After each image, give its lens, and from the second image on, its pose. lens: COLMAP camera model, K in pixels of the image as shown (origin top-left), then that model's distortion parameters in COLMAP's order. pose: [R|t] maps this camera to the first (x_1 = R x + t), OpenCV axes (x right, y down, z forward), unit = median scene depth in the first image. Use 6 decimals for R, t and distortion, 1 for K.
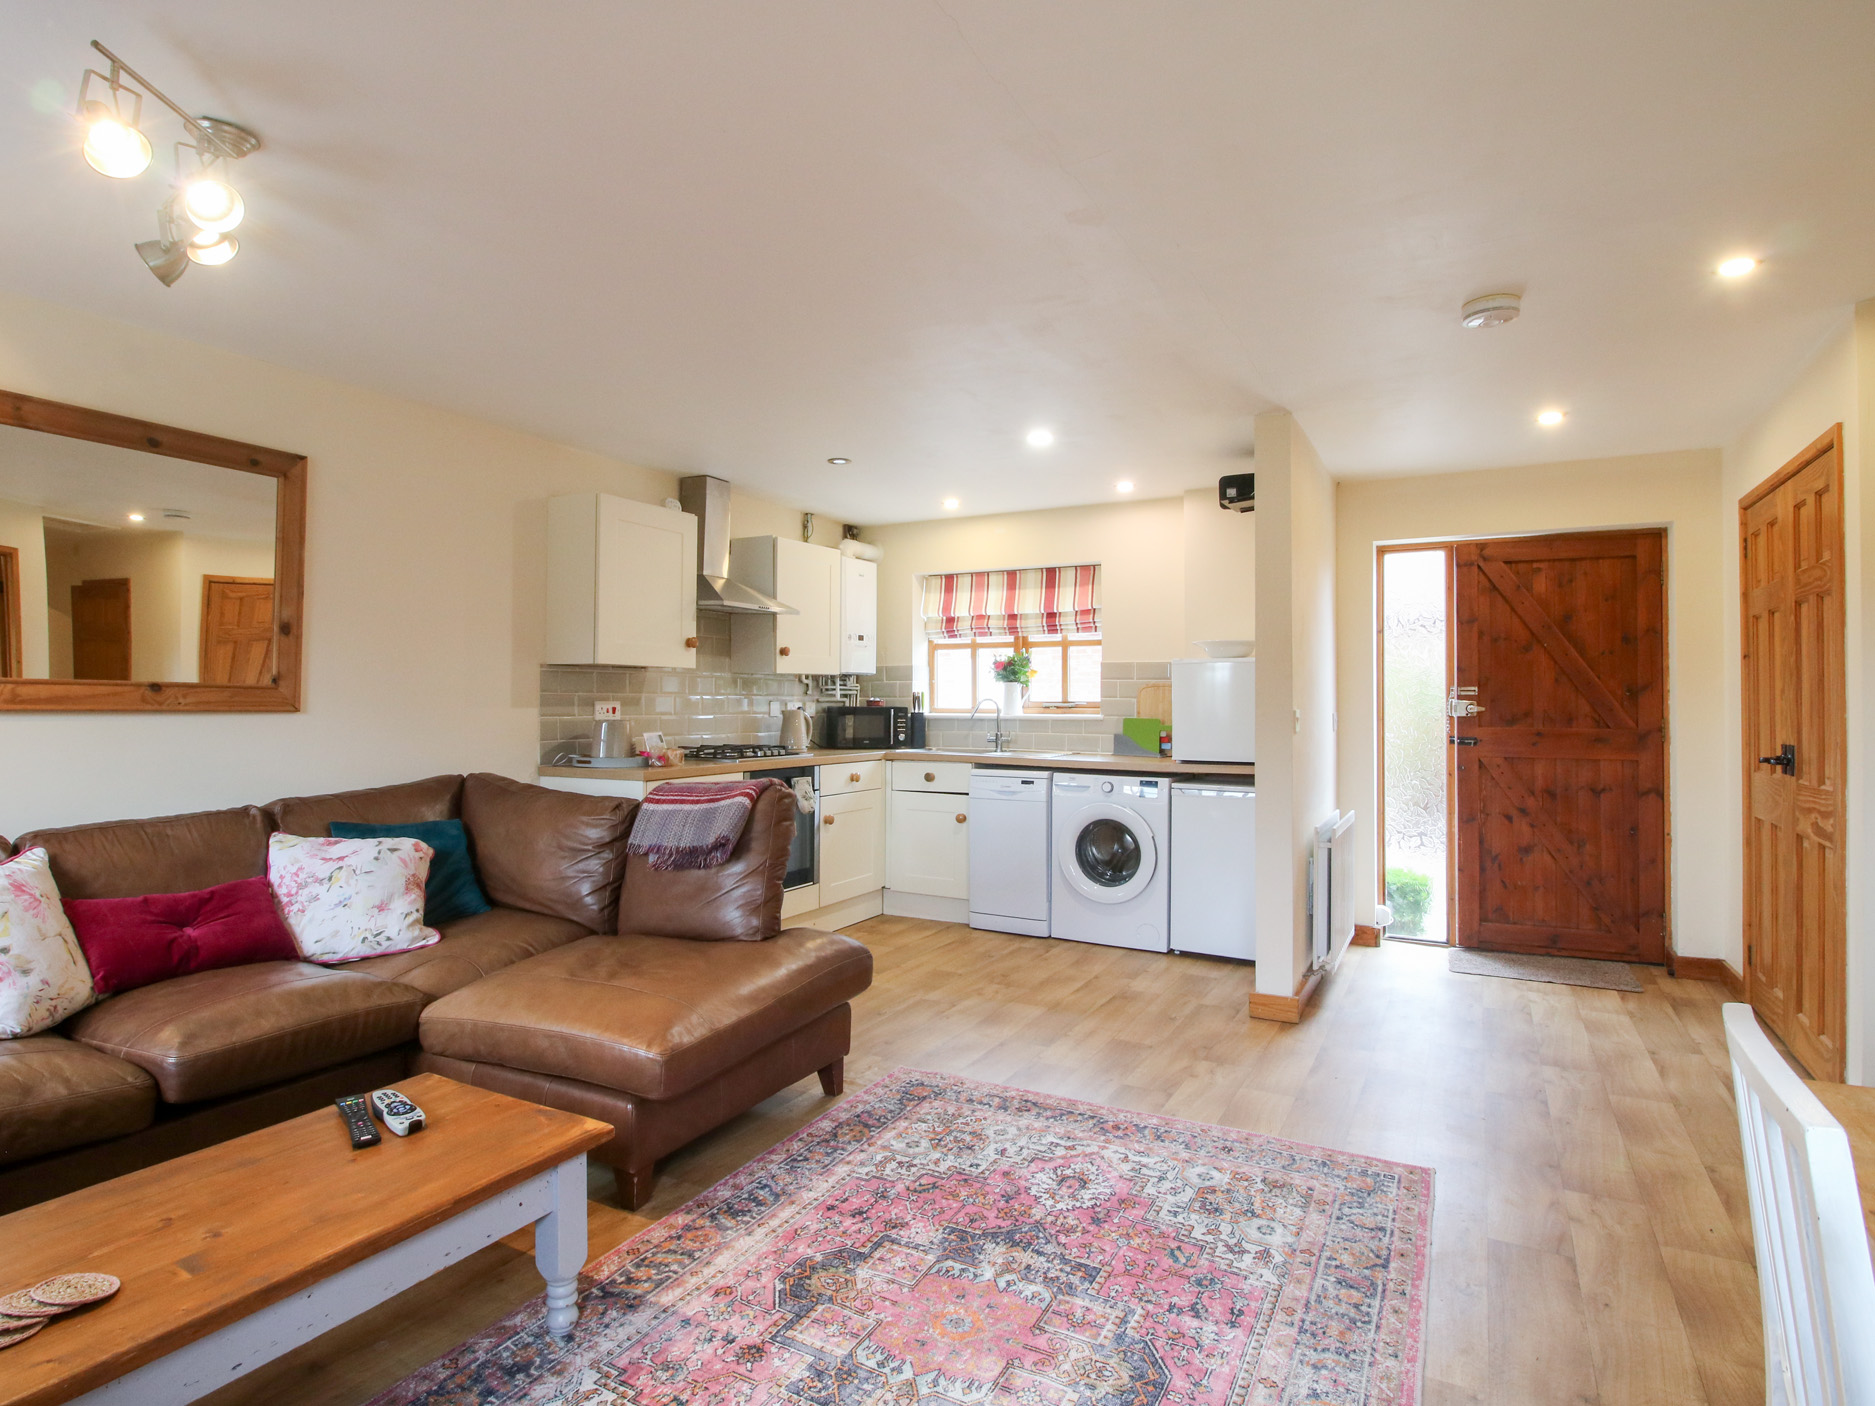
lens RADIAL K [[991.1, 0, 922.1], [0, 991.1, 688.7], [0, 0, 1]] dist [0.004931, -0.016601]
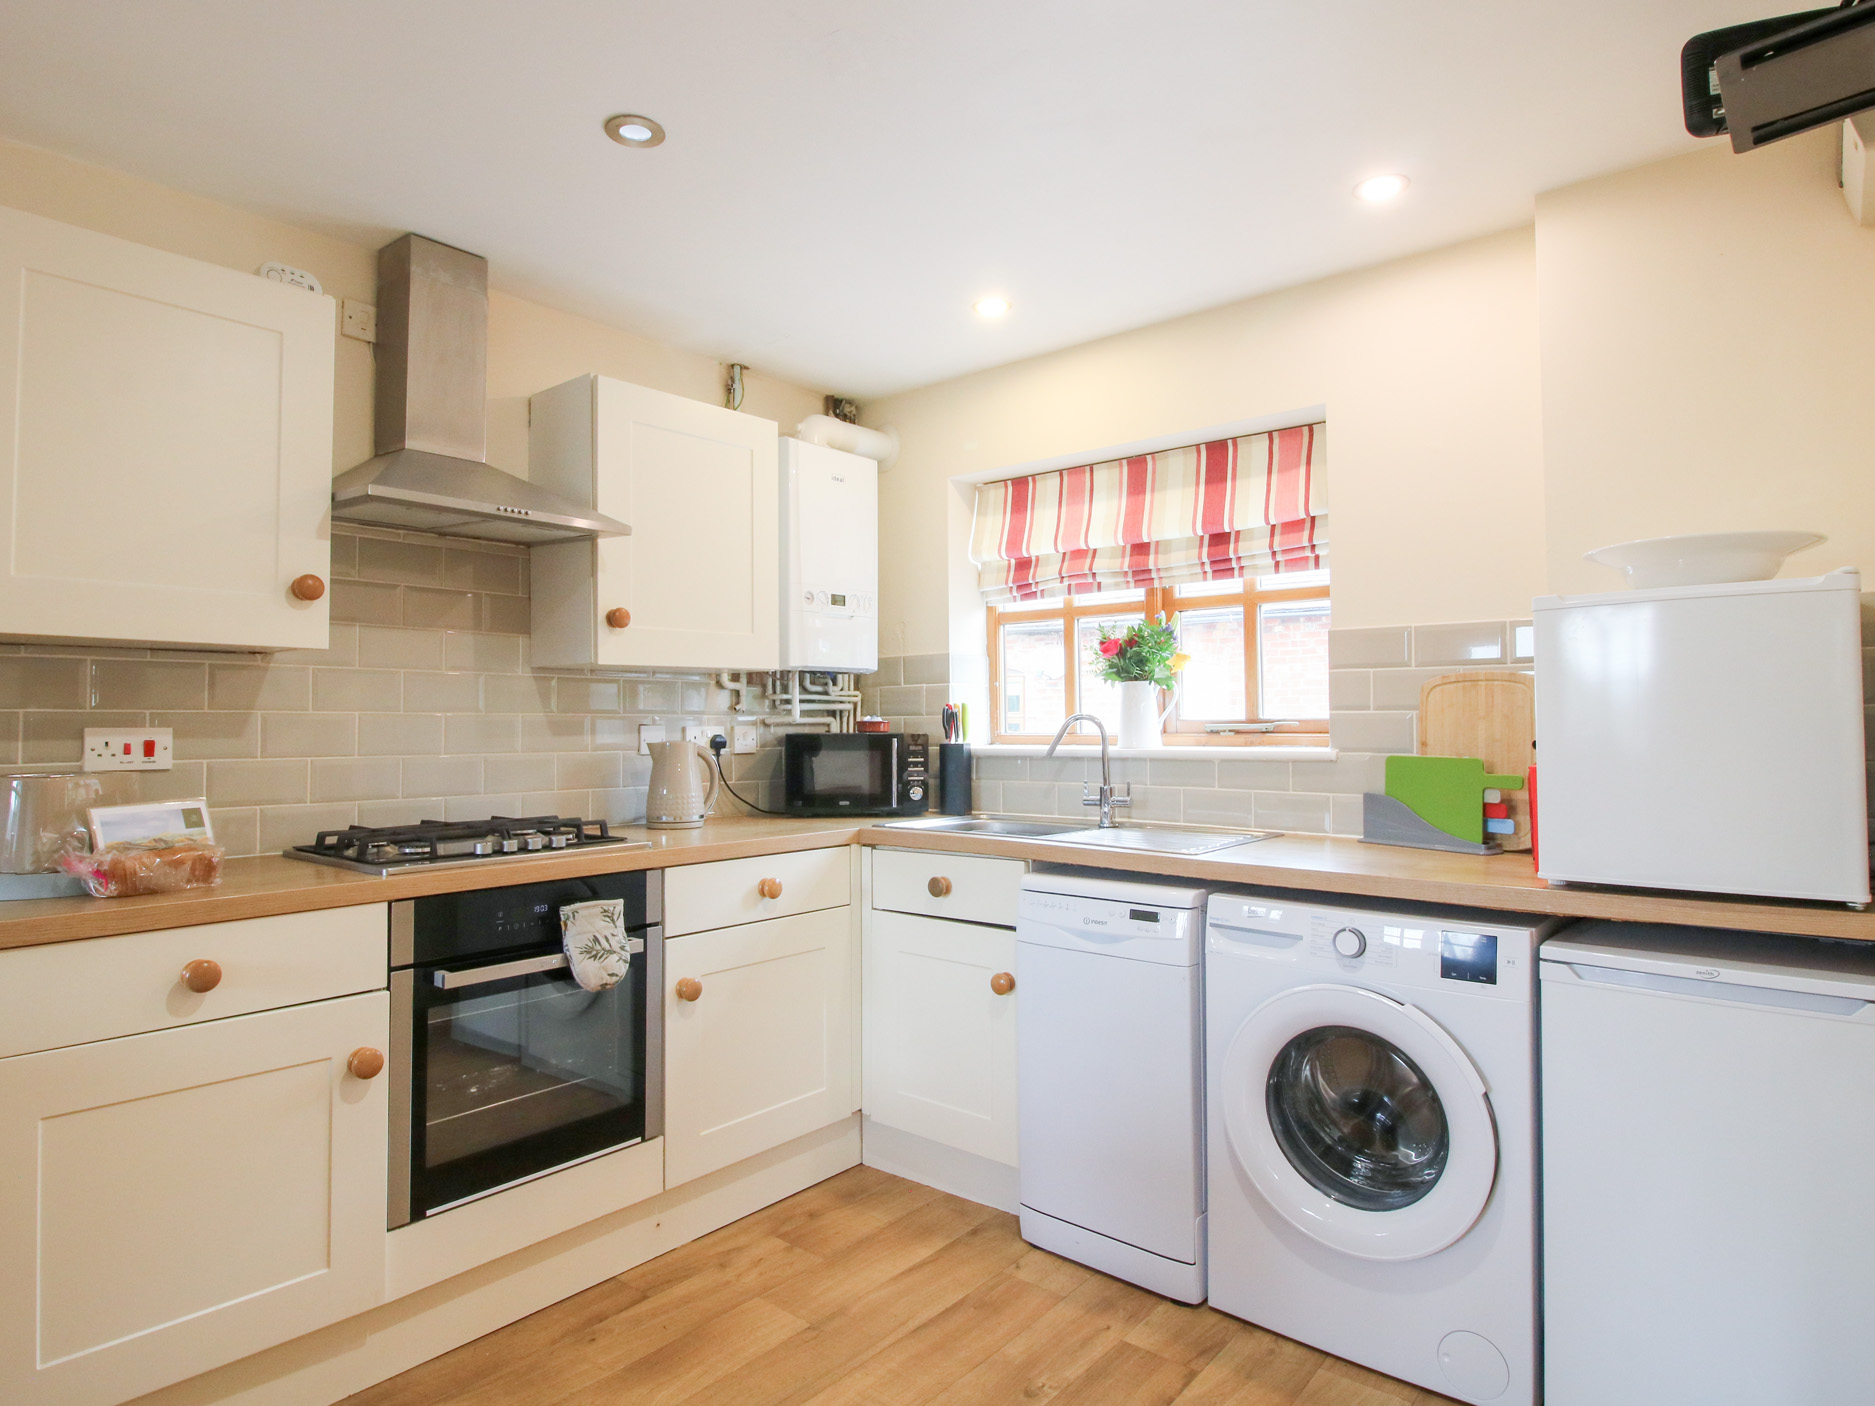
lens RADIAL K [[1072.6, 0, 925.3], [0, 1072.6, 693.1], [0, 0, 1]] dist [0.001130, -0.000119]
pose [[0.981636, -0.014553, -0.190208, 0.169588], [0.011336, 0.999774, -0.017987, 0.014860], [0.190427, 0.015500, 0.981579, 0.893512]]
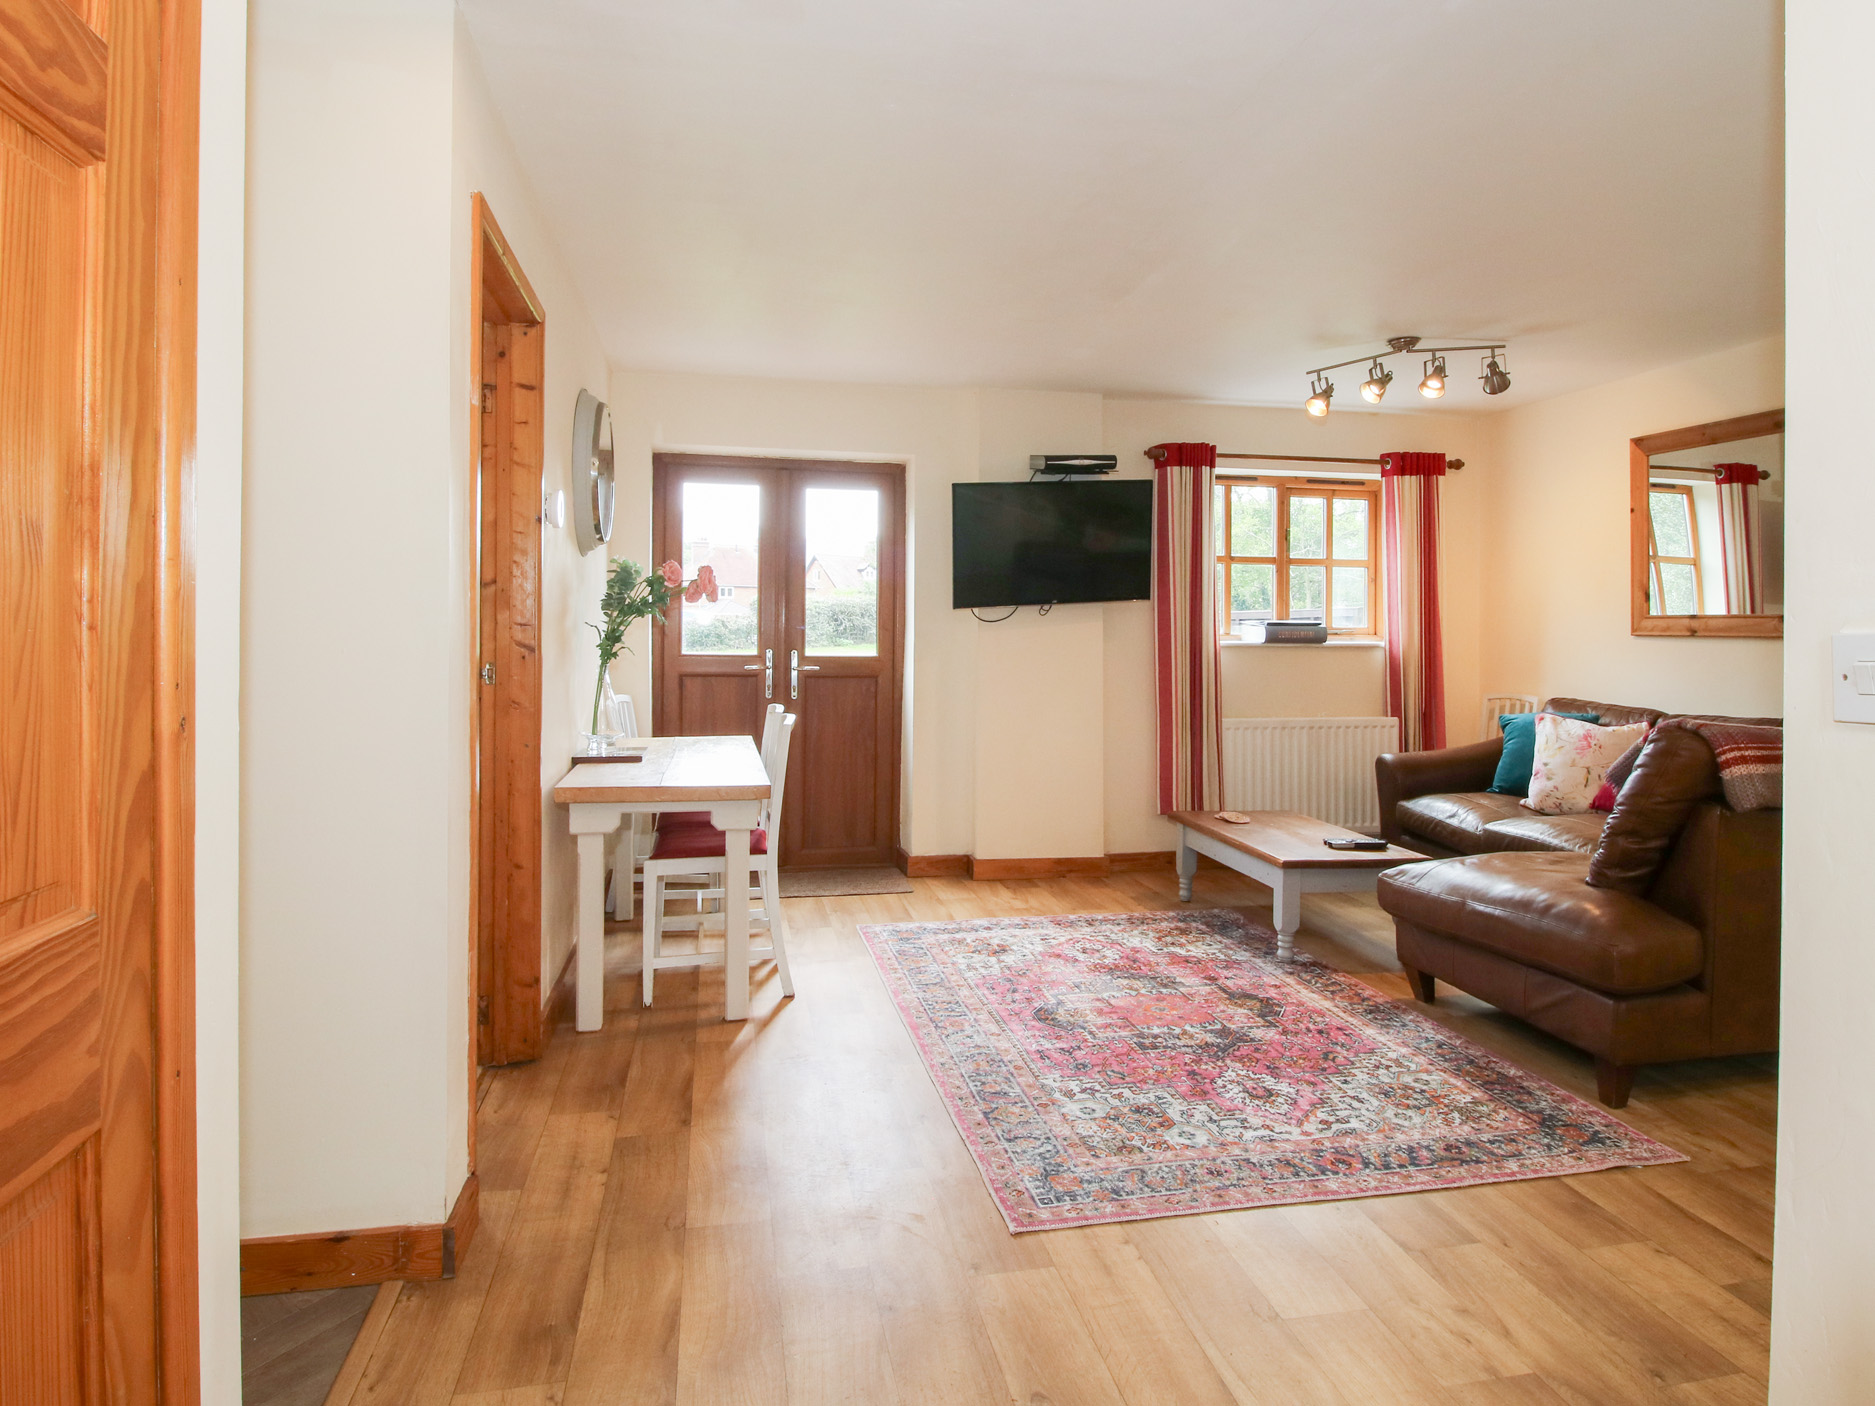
lens RADIAL K [[1116.2, 0, 967.3], [0, 1116.2, 638.5], [0, 0, 1]] dist [-0.005708, -0.001256]
pose [[-0.745973, -0.002673, -0.665970, 0.909086], [0.001661, 0.999981, -0.005874, 0.029609], [0.665974, -0.005489, -0.745955, 1.320362]]
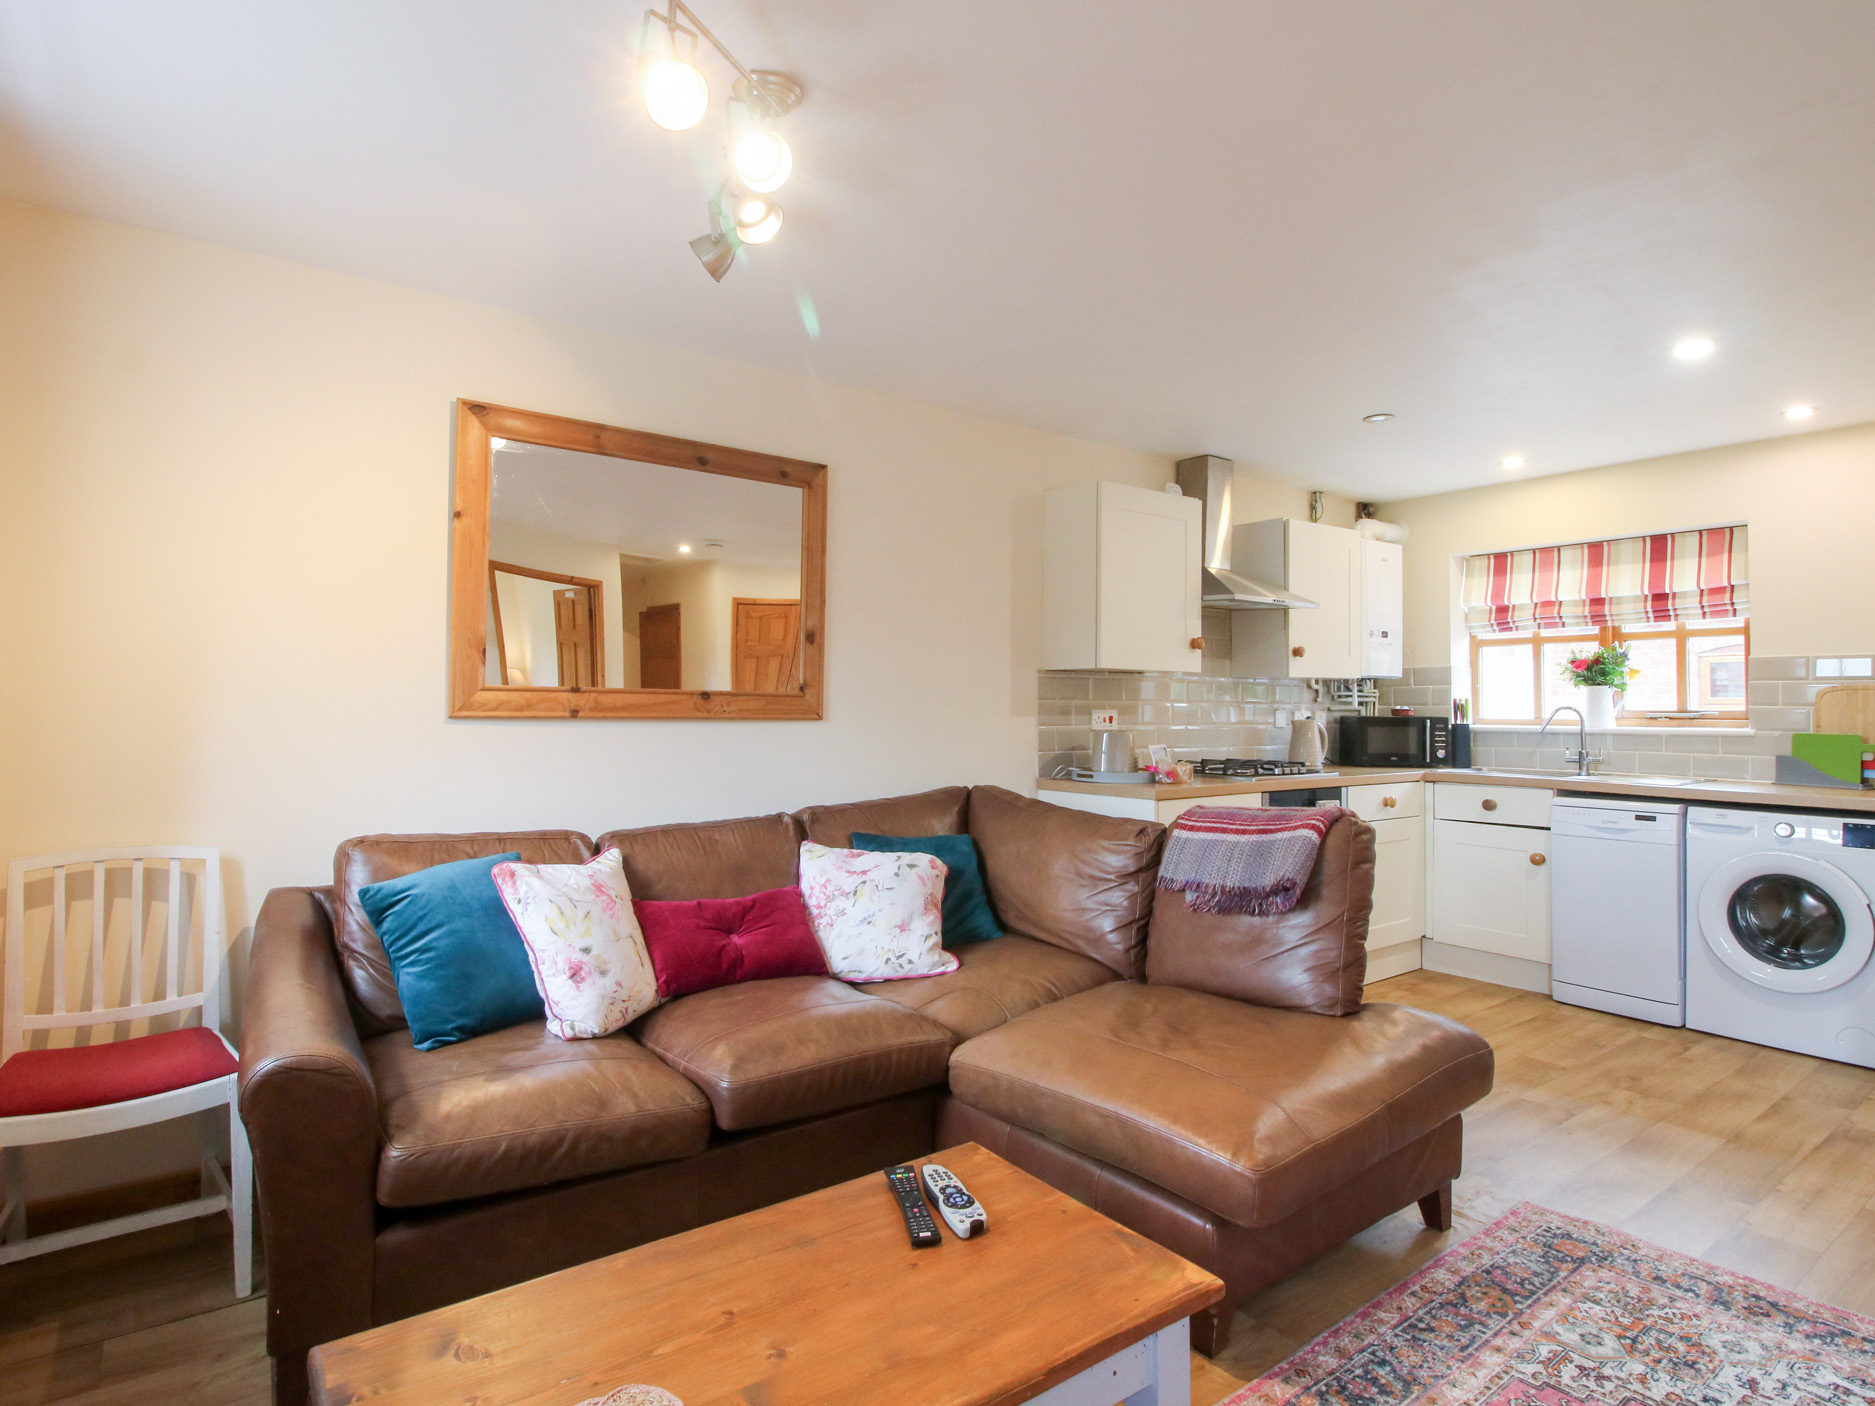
lens RADIAL K [[991.1, 0, 922.1], [0, 991.1, 688.7], [0, 0, 1]] dist [0.004931, -0.016601]
pose [[0.907547, -0.007810, -0.419878, -0.125630], [0.004166, 0.999945, -0.009594, 0.002106], [0.419930, 0.006958, 0.907530, 0.142888]]
